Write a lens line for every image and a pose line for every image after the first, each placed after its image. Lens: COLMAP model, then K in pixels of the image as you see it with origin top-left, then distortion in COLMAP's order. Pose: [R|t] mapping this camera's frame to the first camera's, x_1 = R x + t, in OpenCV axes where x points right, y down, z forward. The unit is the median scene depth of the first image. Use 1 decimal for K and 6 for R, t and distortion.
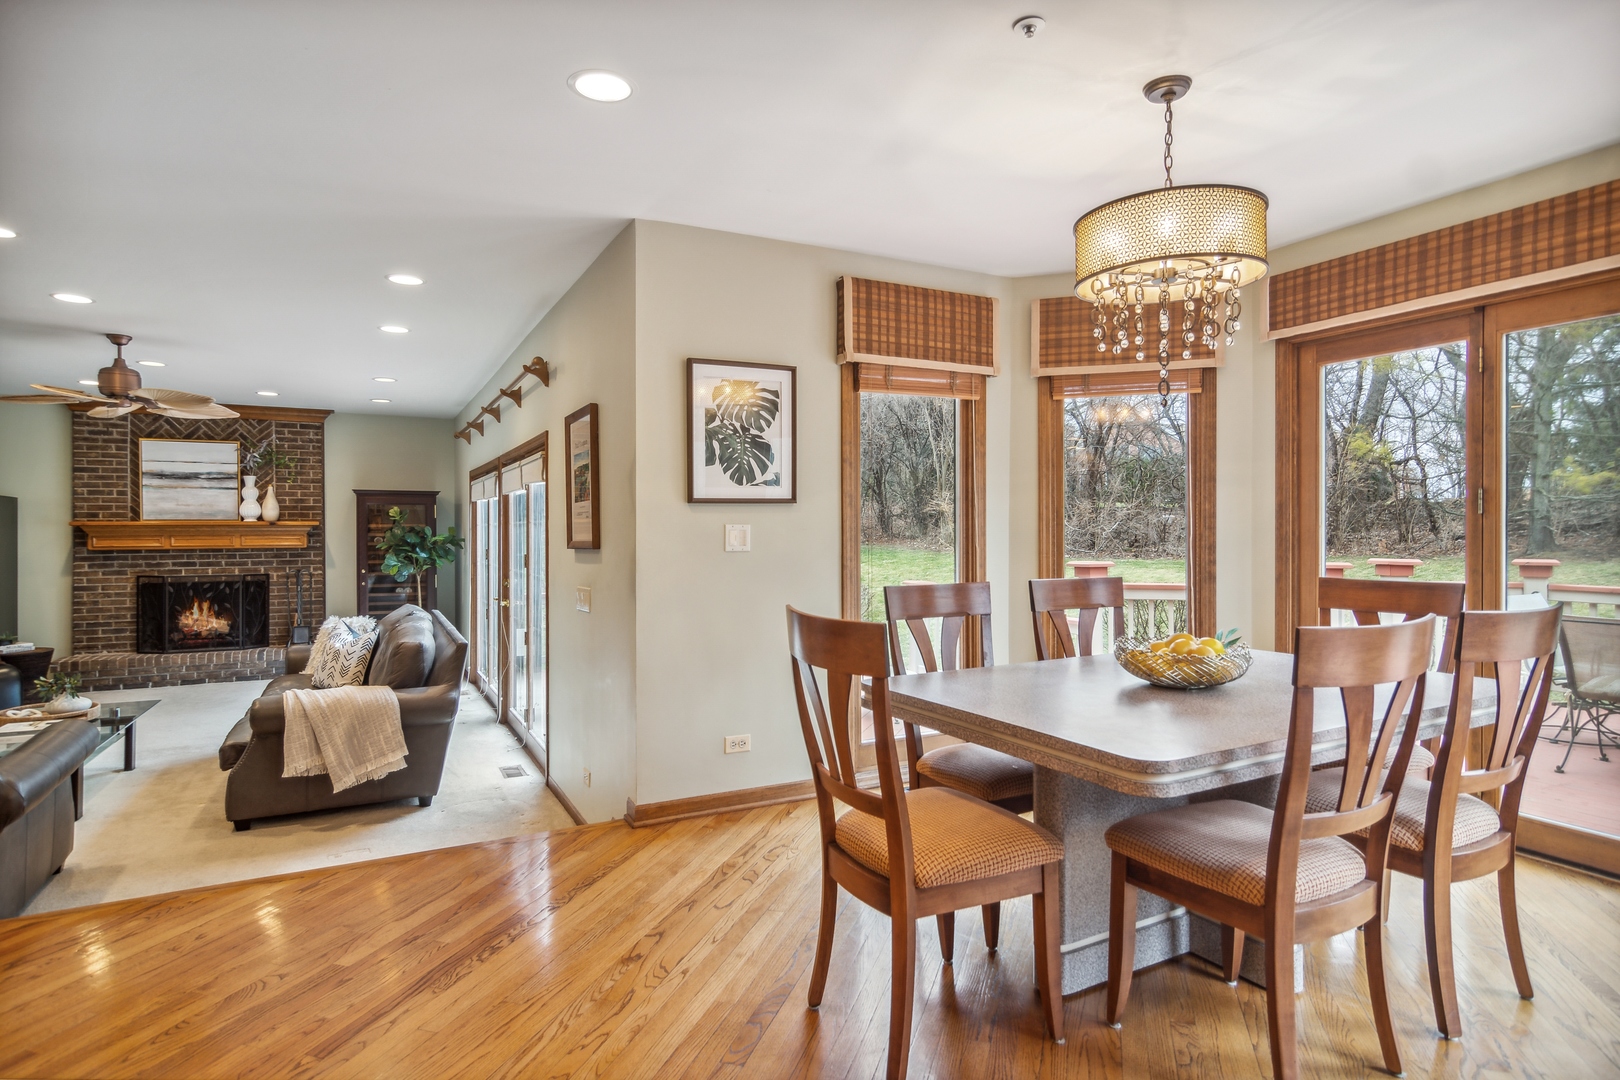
lens RADIAL K [[881.2, 0, 816.6], [0, 881.2, 538.6], [0, 0, 1]] dist [0.001892, -0.000645]
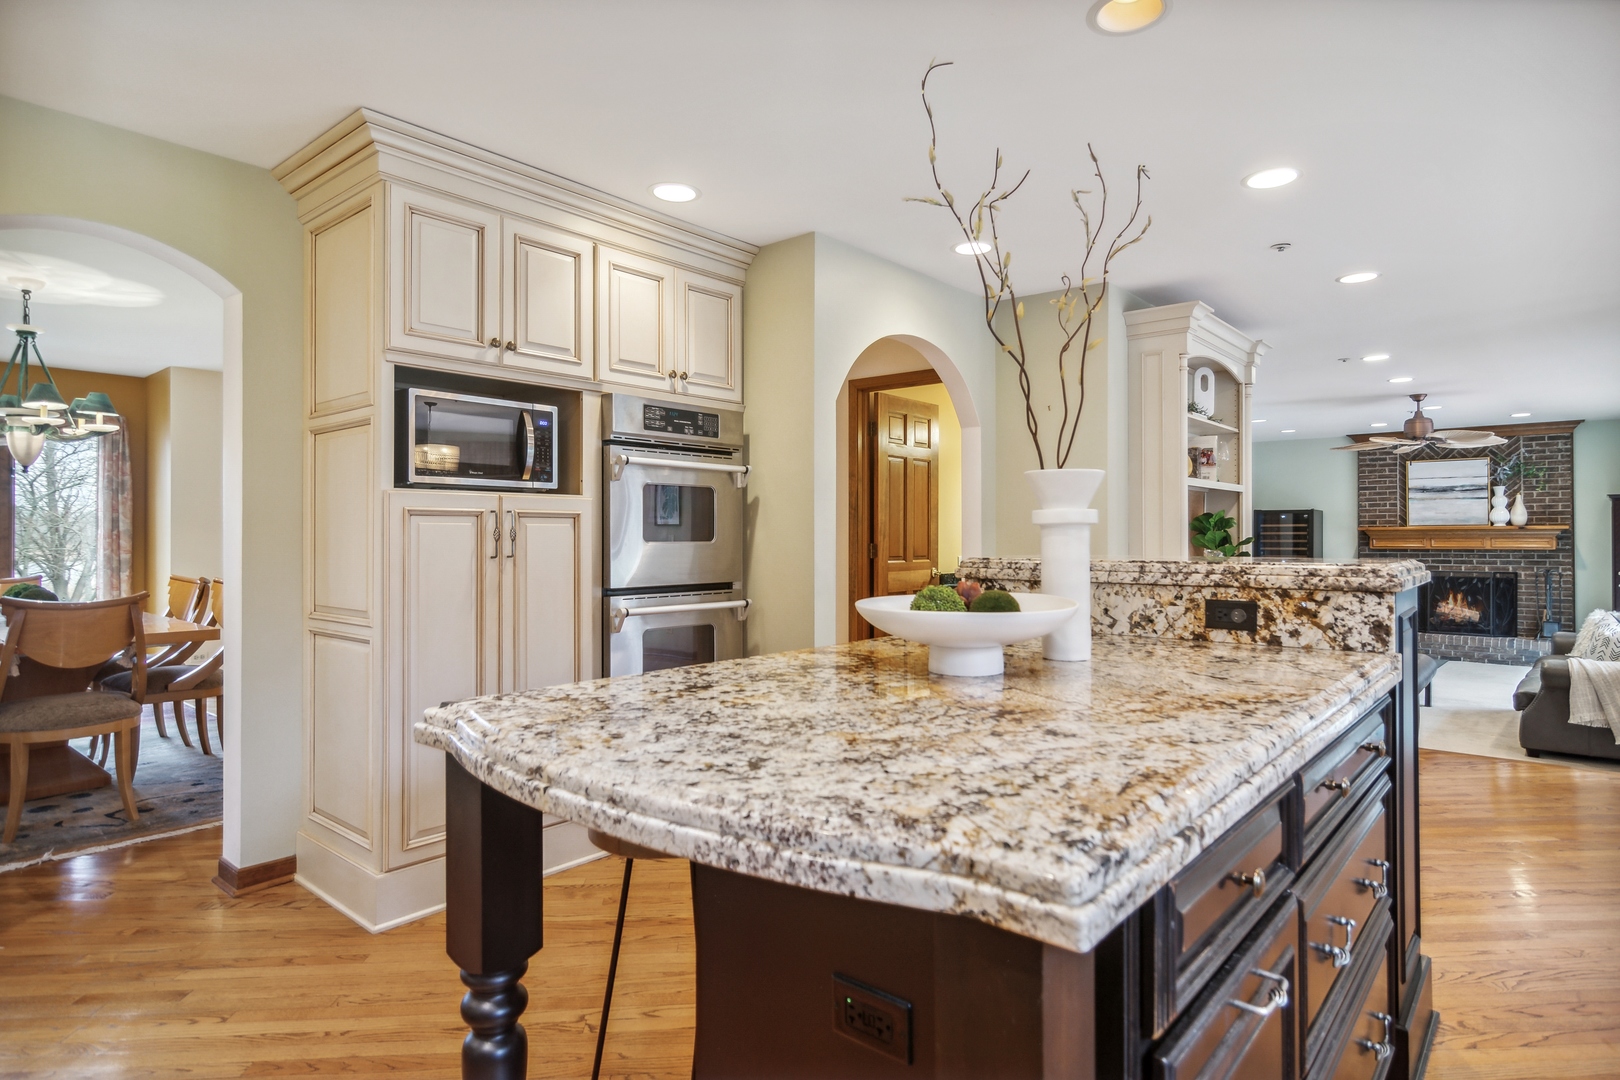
lens RADIAL K [[881.2, 0, 816.6], [0, 881.2, 538.6], [0, 0, 1]] dist [0.001892, -0.000645]
pose [[0.369128, 0.004382, -0.929368, 0.096804], [-0.005952, 0.999980, 0.002350, -0.000710], [0.929359, 0.004664, 0.369147, -0.252874]]
